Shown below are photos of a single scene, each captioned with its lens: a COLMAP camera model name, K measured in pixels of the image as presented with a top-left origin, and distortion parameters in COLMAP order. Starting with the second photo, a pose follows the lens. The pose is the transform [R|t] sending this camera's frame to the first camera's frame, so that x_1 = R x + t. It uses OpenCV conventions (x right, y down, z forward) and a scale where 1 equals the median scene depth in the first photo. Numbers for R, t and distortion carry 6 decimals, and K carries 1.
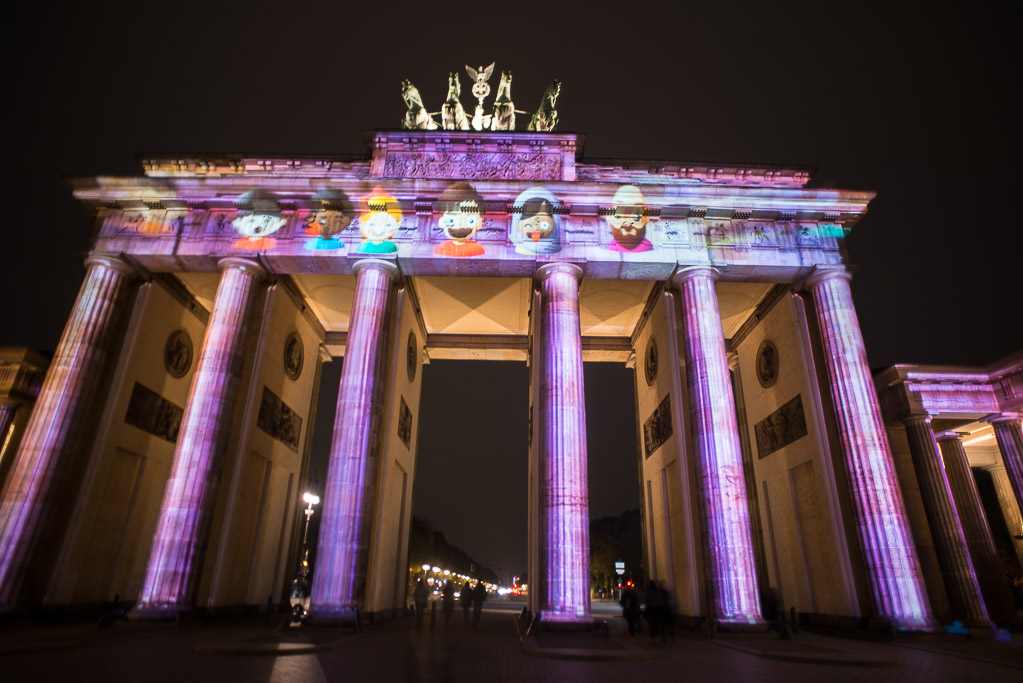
lens RADIAL K [[579.0, 0, 511.5], [0, 579.0, 341.5], [0, 0, 1]] dist [-0.101281, 0.070469]
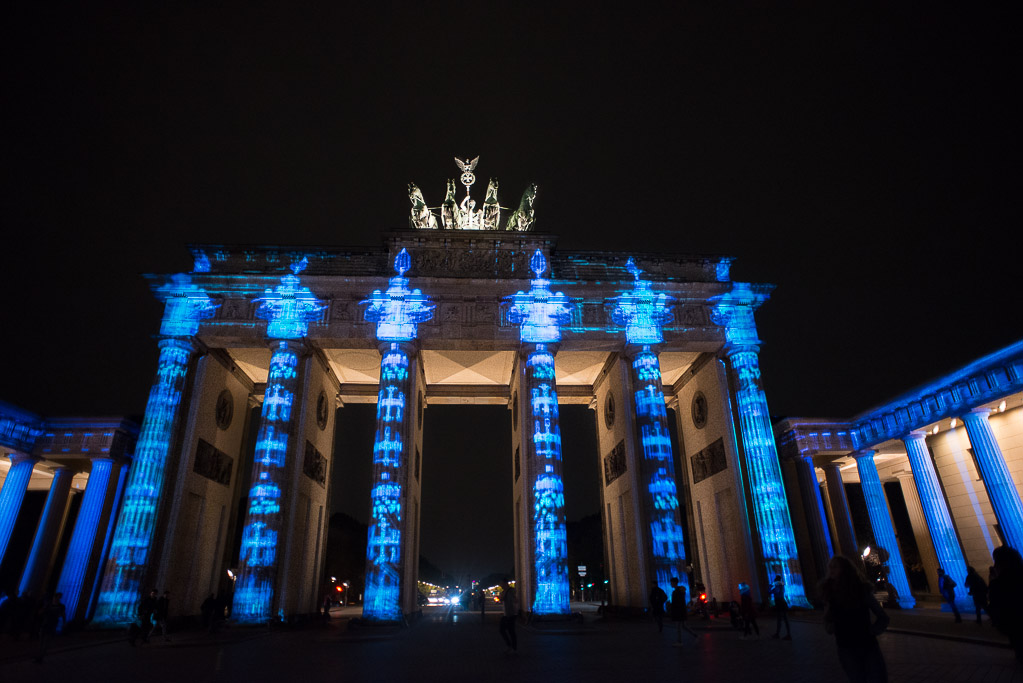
lens RADIAL K [[579.0, 0, 511.5], [0, 579.0, 341.5], [0, 0, 1]] dist [-0.101281, 0.070469]
pose [[0.997053, -0.008409, 0.076255, -0.071108], [0.008870, 0.999944, -0.005711, -0.114542], [-0.076203, 0.006371, 0.997072, -0.261743]]
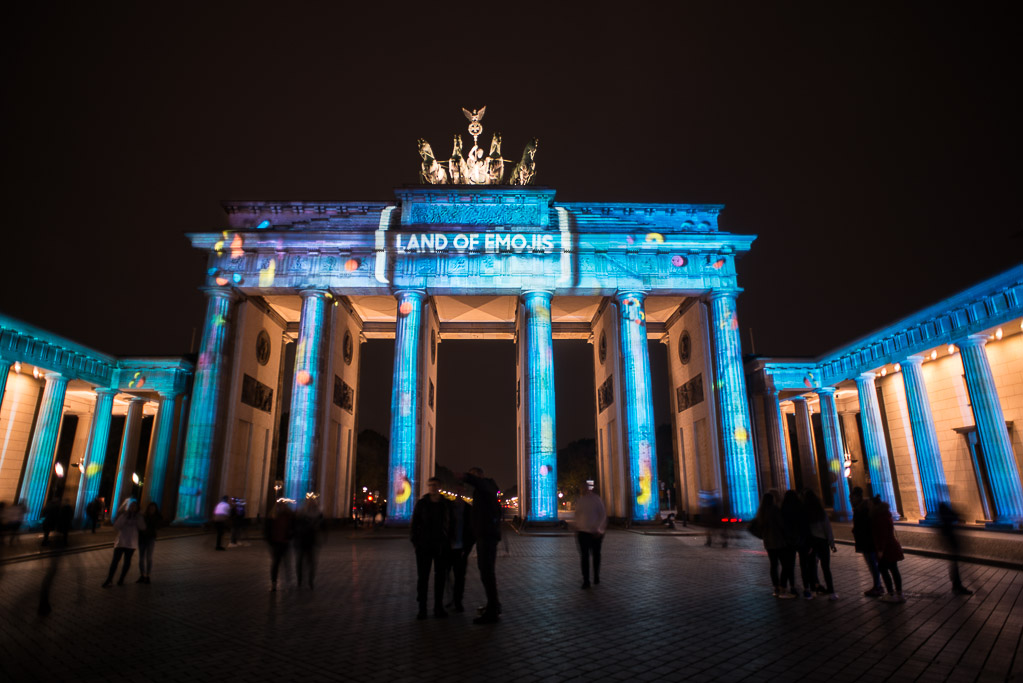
lens RADIAL K [[579.0, 0, 511.5], [0, 579.0, 341.5], [0, 0, 1]] dist [-0.101281, 0.070469]
pose [[0.999358, -0.016666, 0.031702, -0.026842], [0.012222, 0.990694, 0.135555, -0.179244], [-0.033667, -0.135080, 0.990263, -0.410343]]
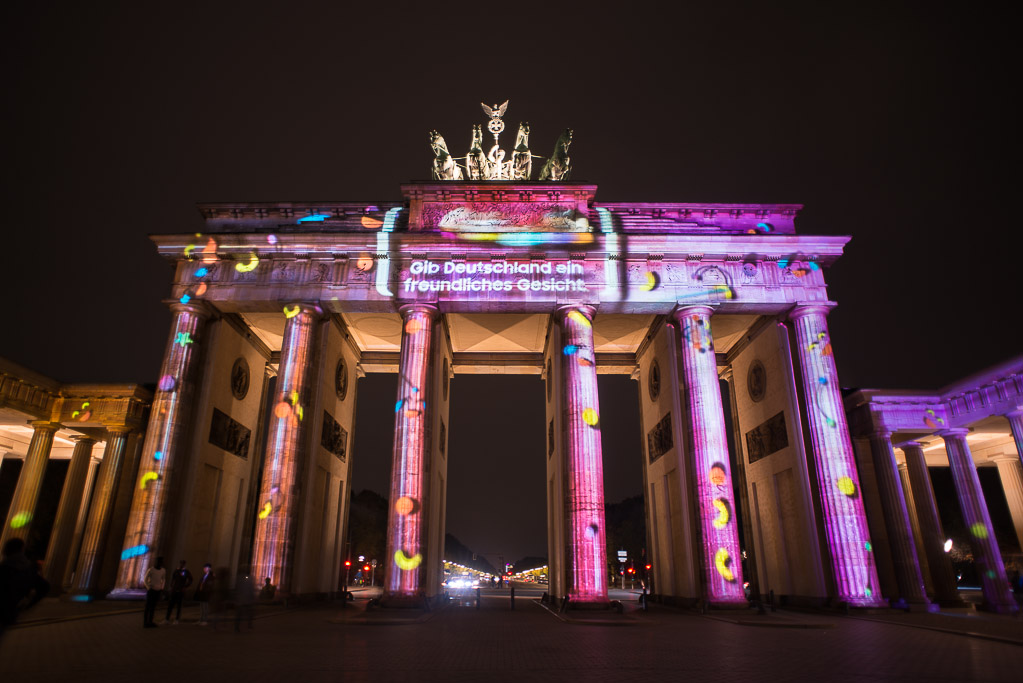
lens RADIAL K [[616.5, 0, 489.6], [0, 616.5, 343.8], [0, 0, 1]] dist [-0.101320, 0.071107]
pose [[0.999738, -0.013182, -0.018690, -0.062285], [0.013990, 0.998942, 0.043810, -0.097976], [0.018093, -0.044060, 0.998865, -0.222971]]
